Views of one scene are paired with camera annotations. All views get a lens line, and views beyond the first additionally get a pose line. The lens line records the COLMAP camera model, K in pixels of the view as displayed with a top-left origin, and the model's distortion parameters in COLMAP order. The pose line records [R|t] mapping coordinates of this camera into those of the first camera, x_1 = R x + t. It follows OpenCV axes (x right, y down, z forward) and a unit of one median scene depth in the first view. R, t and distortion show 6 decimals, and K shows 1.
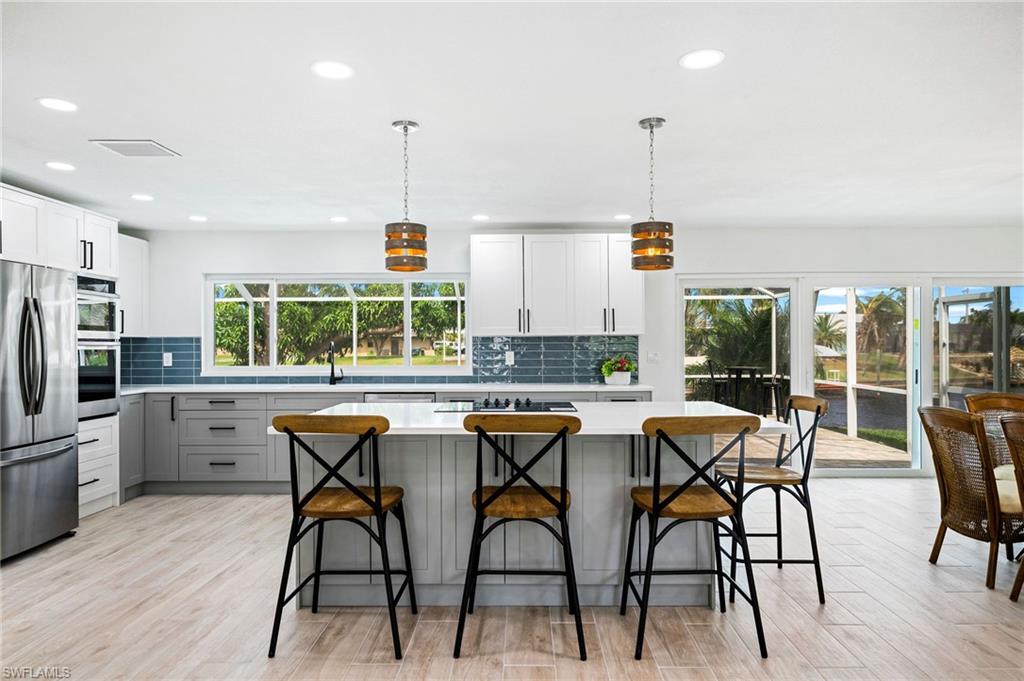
lens RADIAL K [[647.4, 0, 514.2], [0, 647.4, 344.4], [0, 0, 1]] dist [-0.011475, -0.003210]
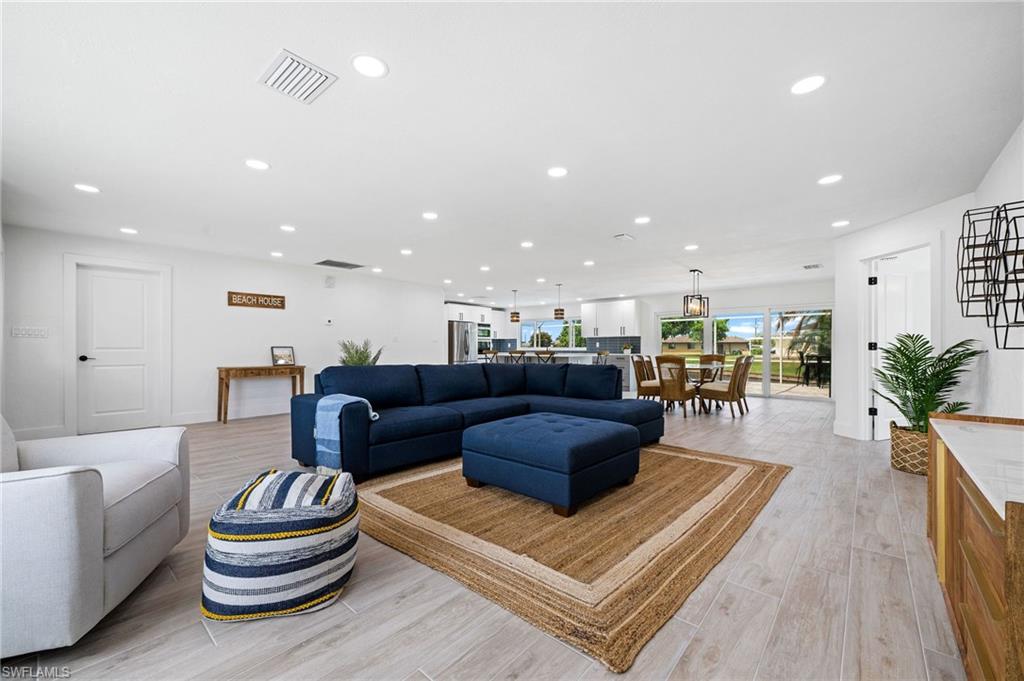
lens RADIAL K [[406.7, 0, 512.7], [0, 406.7, 345.8], [0, 0, 1]] dist [0.000077, -0.000160]
pose [[0.762562, 0.000535, -0.646914, 0.928619], [-0.003807, 0.999986, -0.003661, 0.035678], [0.646903, 0.005255, 0.762554, -0.673608]]
